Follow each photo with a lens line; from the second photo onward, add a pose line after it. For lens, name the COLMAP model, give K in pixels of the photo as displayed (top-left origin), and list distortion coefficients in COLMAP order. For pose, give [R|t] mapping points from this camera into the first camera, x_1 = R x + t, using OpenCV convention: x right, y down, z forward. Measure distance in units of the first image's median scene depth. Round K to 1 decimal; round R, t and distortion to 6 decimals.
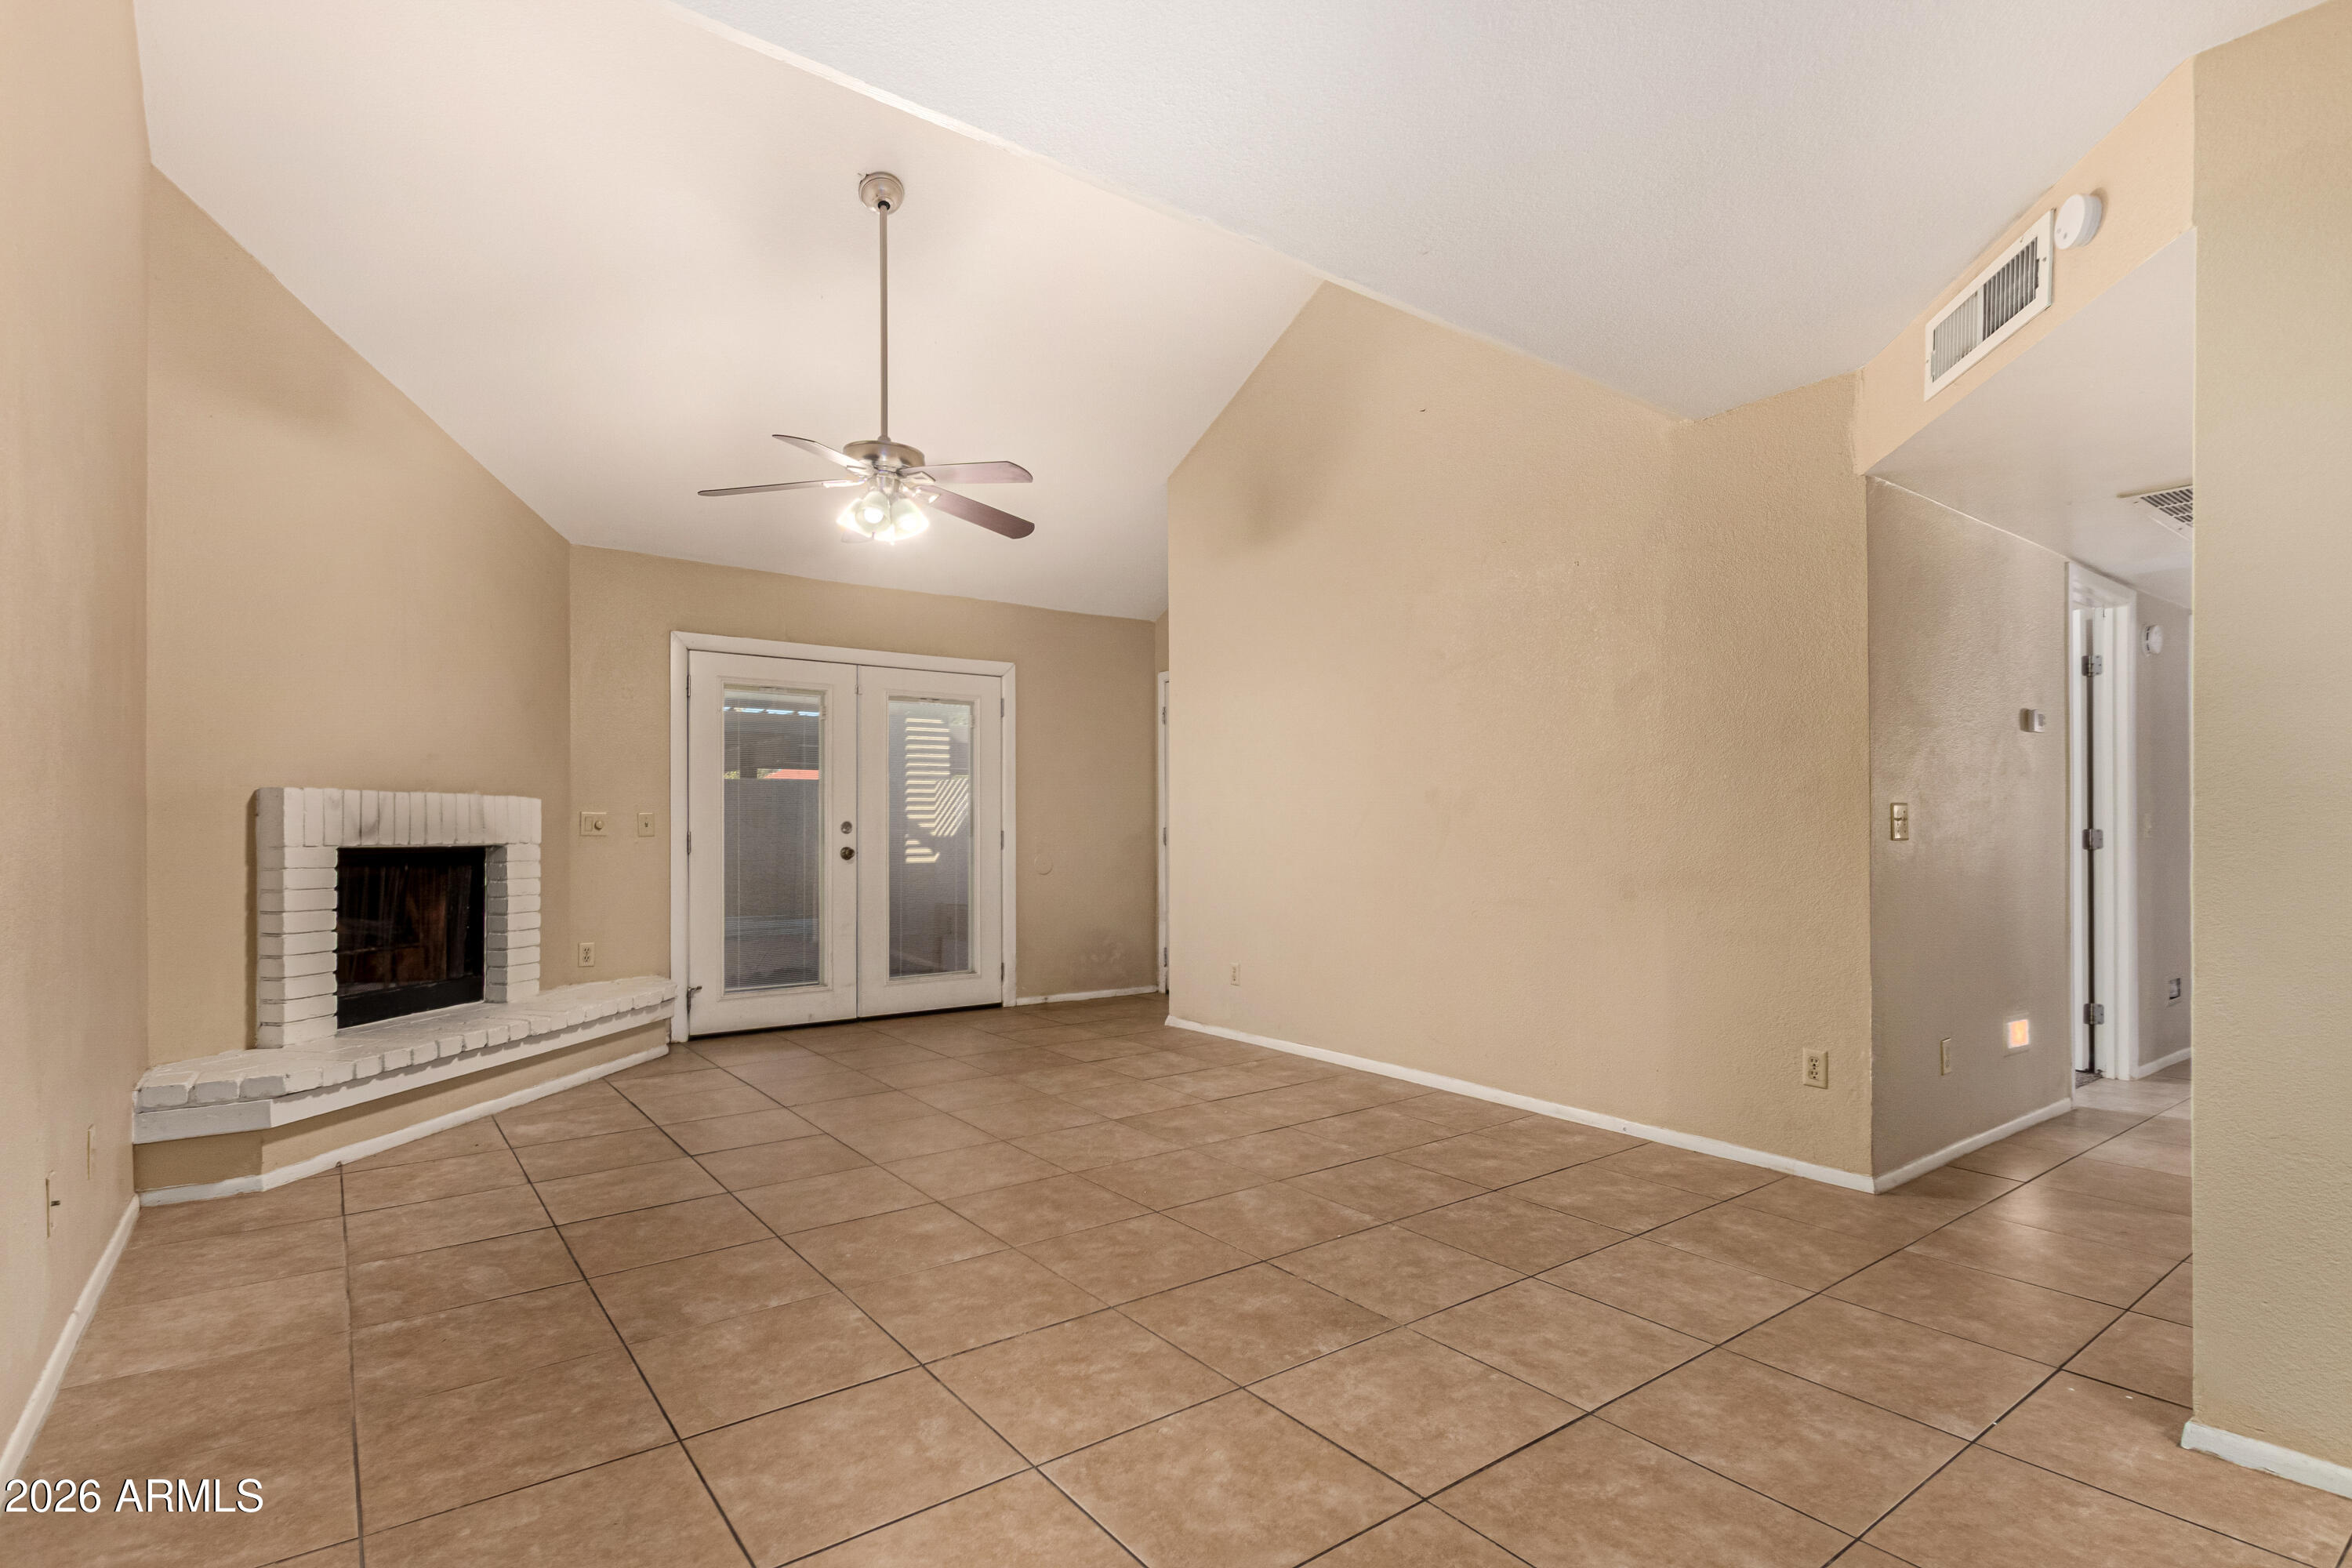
lens RADIAL K [[1144.0, 0, 1201.7], [0, 1144.0, 834.3], [0, 0, 1]] dist [0.005750, 0.000798]
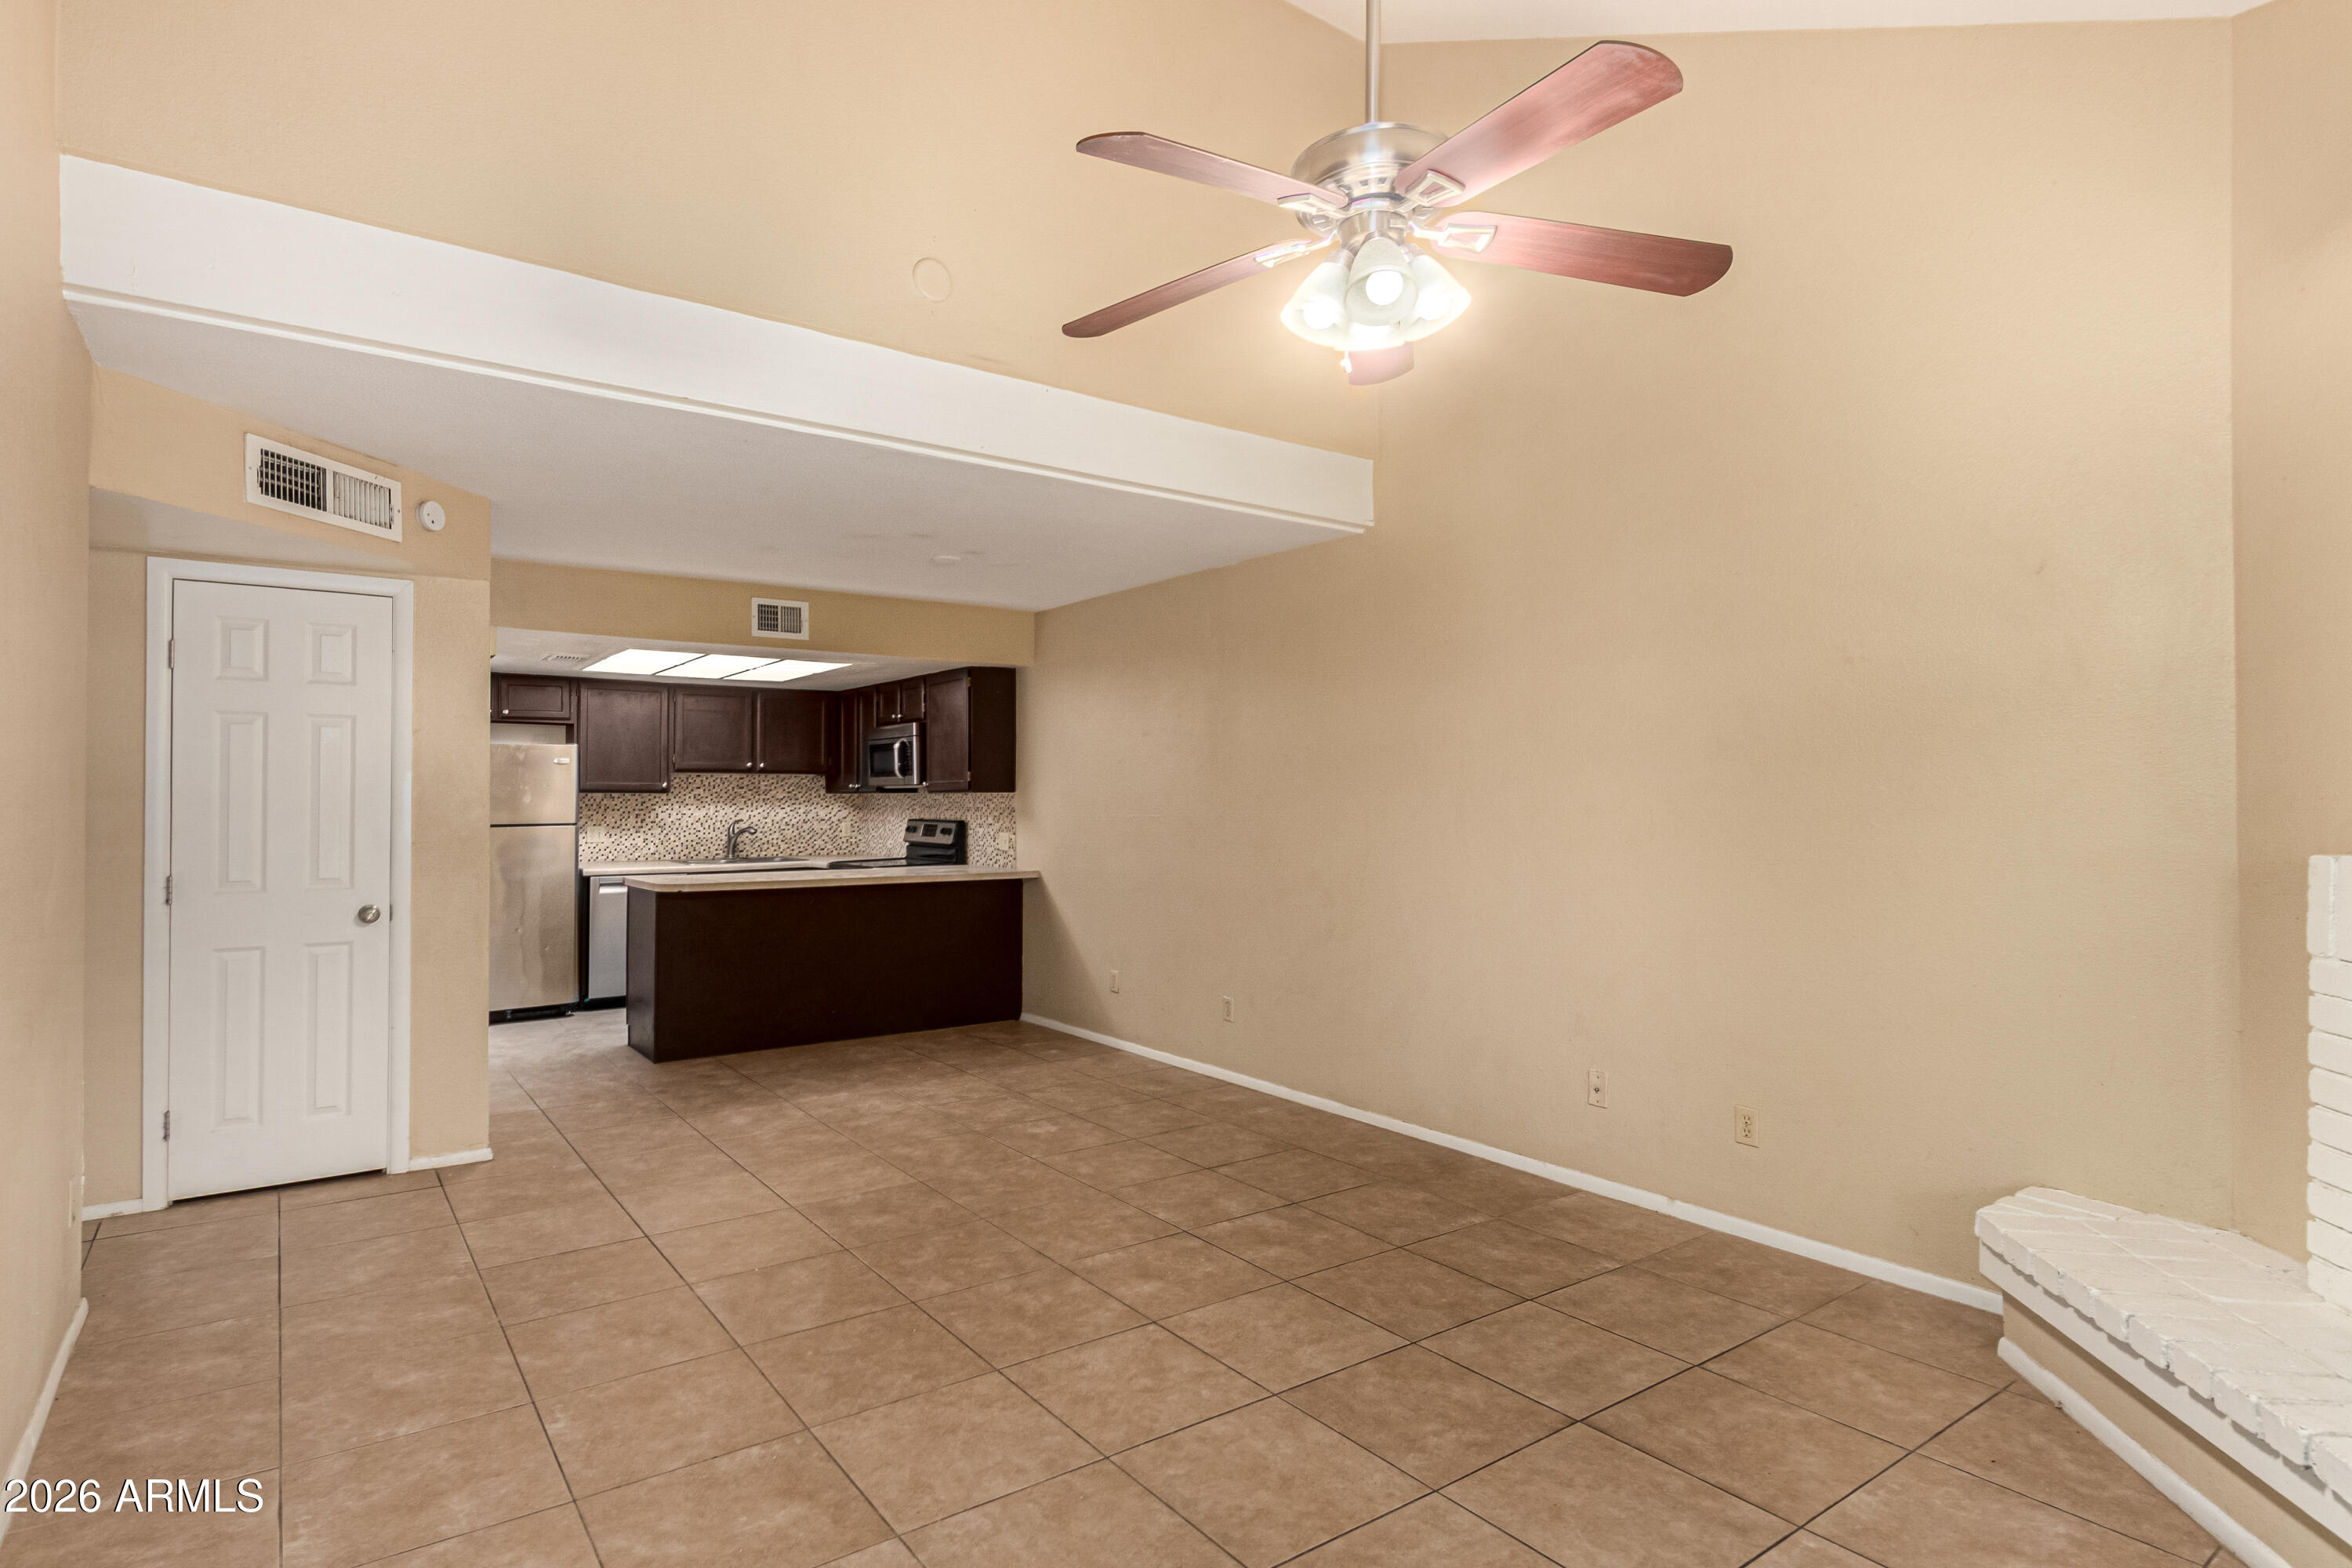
lens RADIAL K [[1236.1, 0, 1154.0], [0, 1236.1, 786.6], [0, 0, 1]] dist [-0.001101, 0.000170]
pose [[-0.999578, -0.001557, 0.029021, -0.290061], [-0.001740, 0.999979, -0.006265, -0.095125], [-0.029011, -0.006313, -0.999559, 2.198211]]
